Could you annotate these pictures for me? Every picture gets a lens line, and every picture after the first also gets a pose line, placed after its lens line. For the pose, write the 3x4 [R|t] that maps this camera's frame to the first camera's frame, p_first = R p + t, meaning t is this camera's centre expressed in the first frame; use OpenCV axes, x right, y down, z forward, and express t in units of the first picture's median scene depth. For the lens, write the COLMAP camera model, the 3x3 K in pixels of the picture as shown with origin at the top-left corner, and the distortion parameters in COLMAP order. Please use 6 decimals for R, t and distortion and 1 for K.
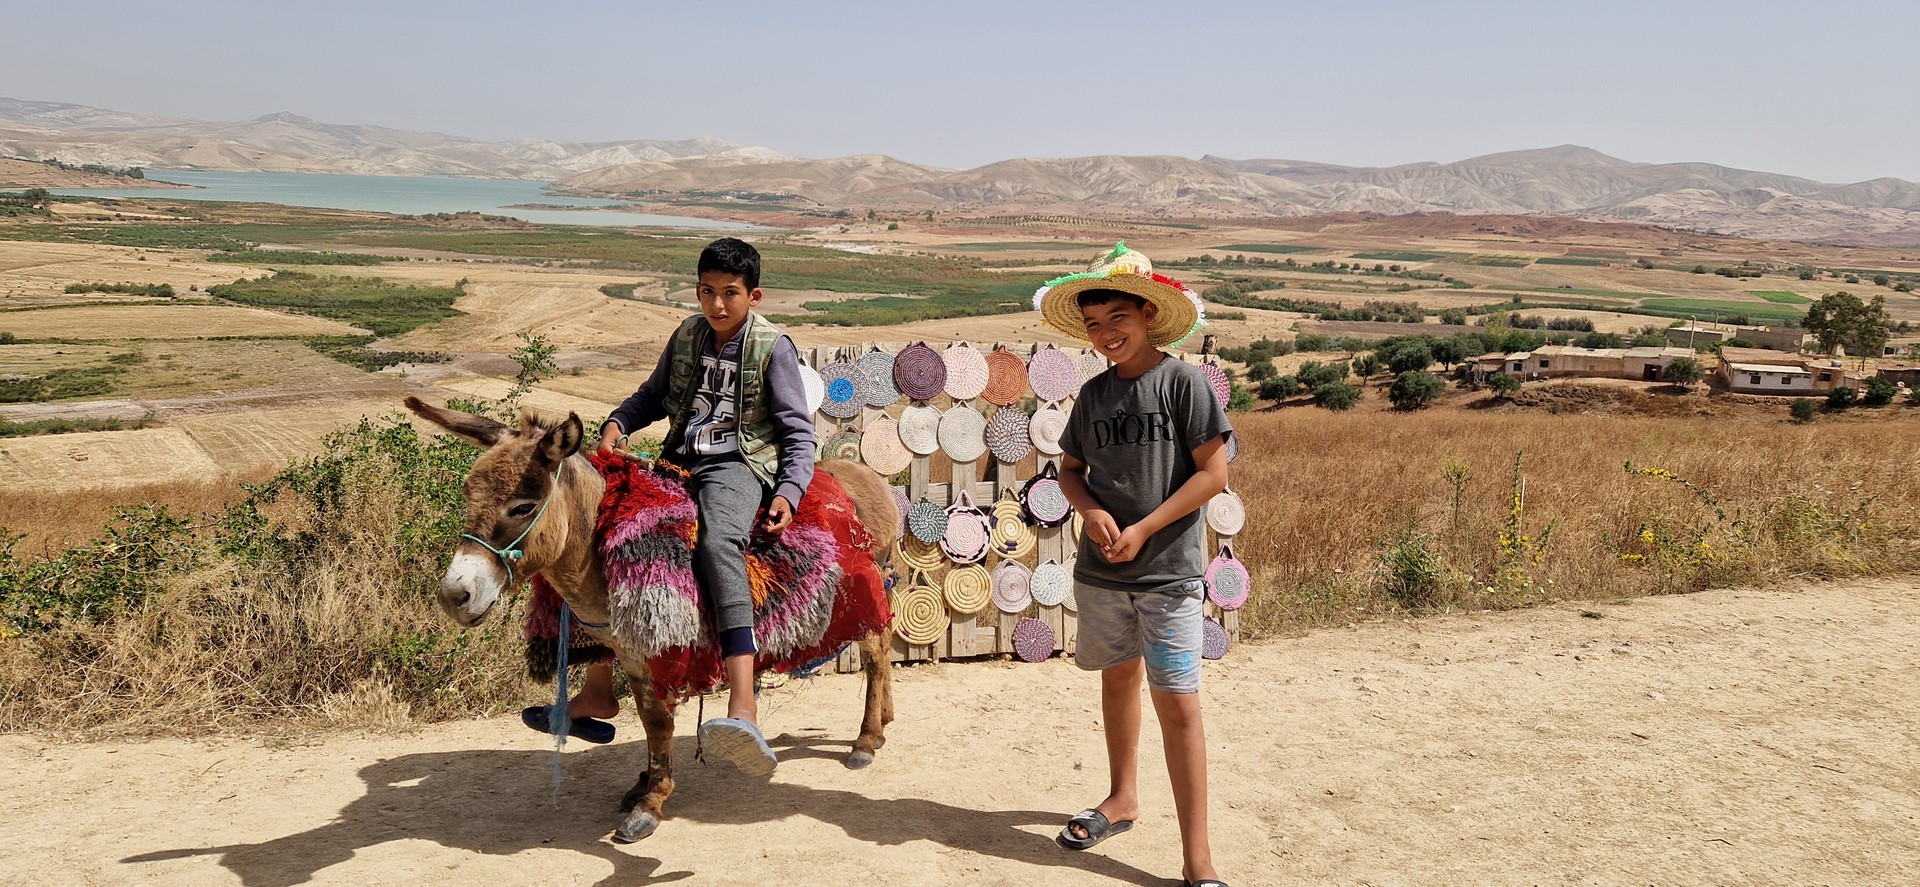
lens RADIAL K [[1282.2, 0, 996.1], [0, 1282.2, 415.2], [0, 0, 1]] dist [0.077411, -0.068951]
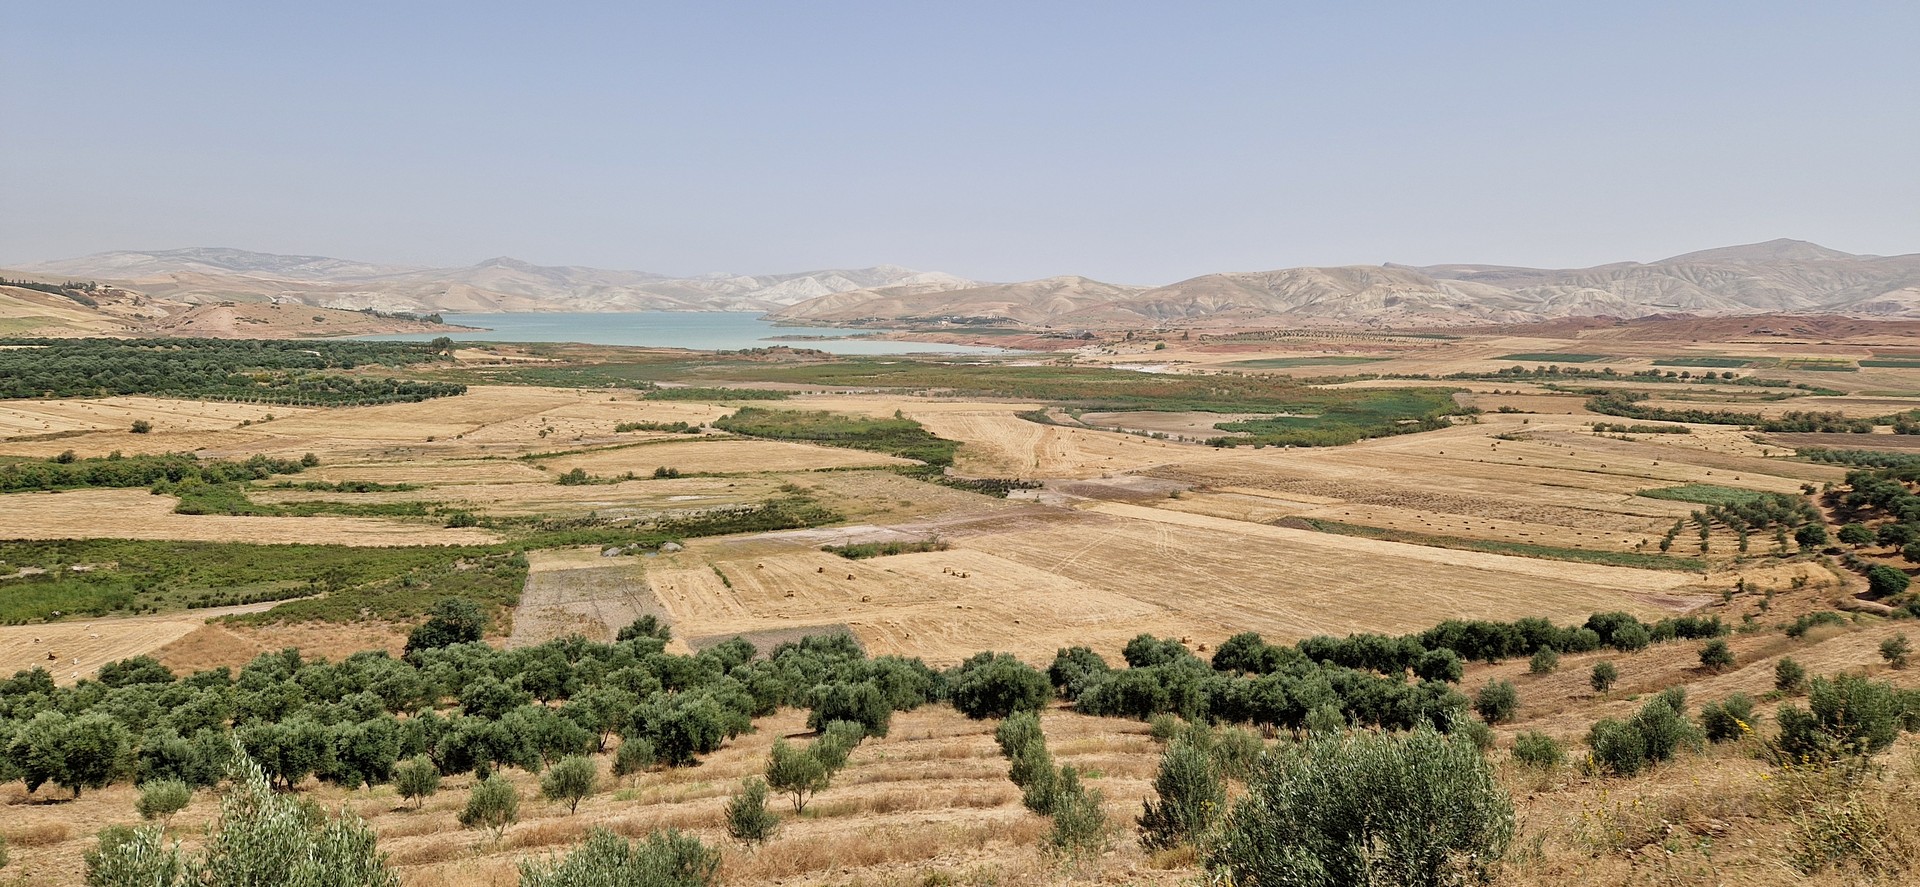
lens RADIAL K [[1282.2, 0, 982.6], [0, 1282.2, 447.0], [0, 0, 1]] dist [0.077411, -0.068951]
pose [[0.991432, -0.017730, -0.129413, -0.119063], [0.009295, 0.997810, -0.065496, -0.001565], [0.130291, 0.063732, 0.989425, -0.035398]]
